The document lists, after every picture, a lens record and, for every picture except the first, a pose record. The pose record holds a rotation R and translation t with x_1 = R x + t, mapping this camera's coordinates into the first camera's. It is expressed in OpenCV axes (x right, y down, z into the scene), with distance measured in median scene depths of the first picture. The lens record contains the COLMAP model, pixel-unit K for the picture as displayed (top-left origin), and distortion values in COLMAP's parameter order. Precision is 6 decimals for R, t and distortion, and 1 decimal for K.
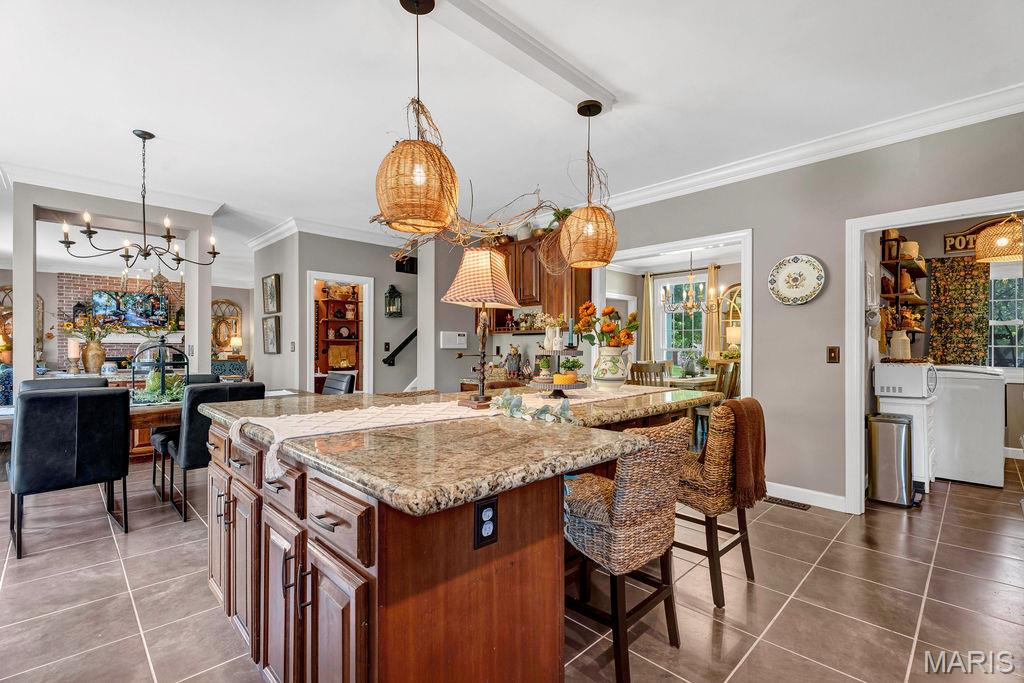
lens RADIAL K [[465.3, 0, 512.0], [0, 465.3, 341.5], [0, 0, 1]] dist [-0.000738, -0.000106]
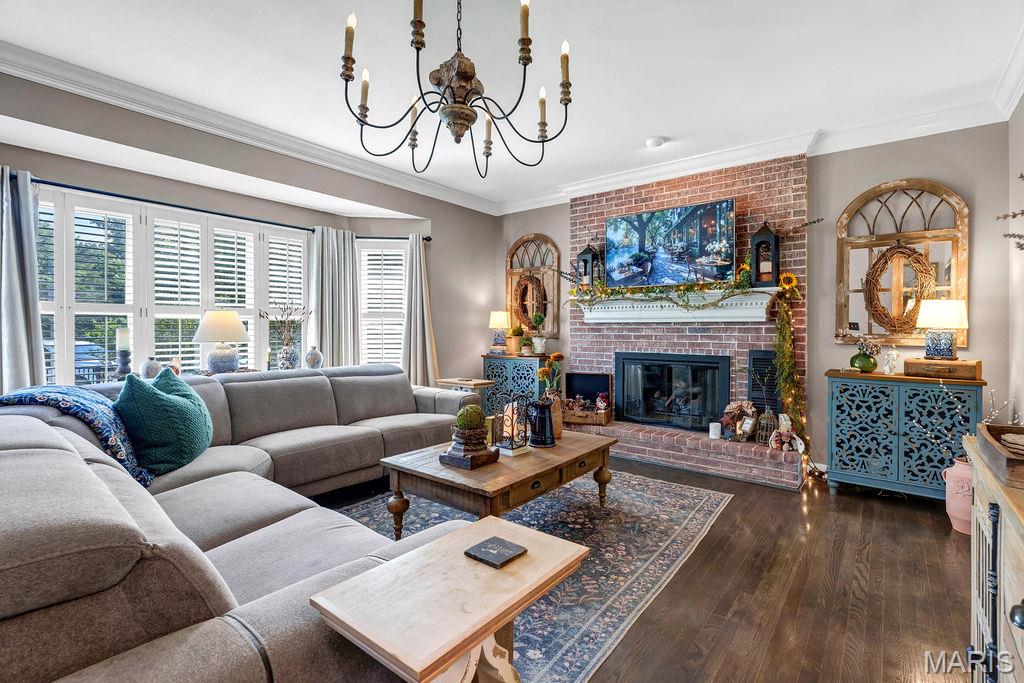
lens RADIAL K [[465.3, 0, 512.0], [0, 465.3, 341.5], [0, 0, 1]] dist [-0.000738, -0.000106]
pose [[0.124272, 0.023338, -0.991974, -0.385455], [-0.000147, 0.999724, 0.023502, 0.010946], [0.992248, -0.002775, 0.124241, 0.788725]]
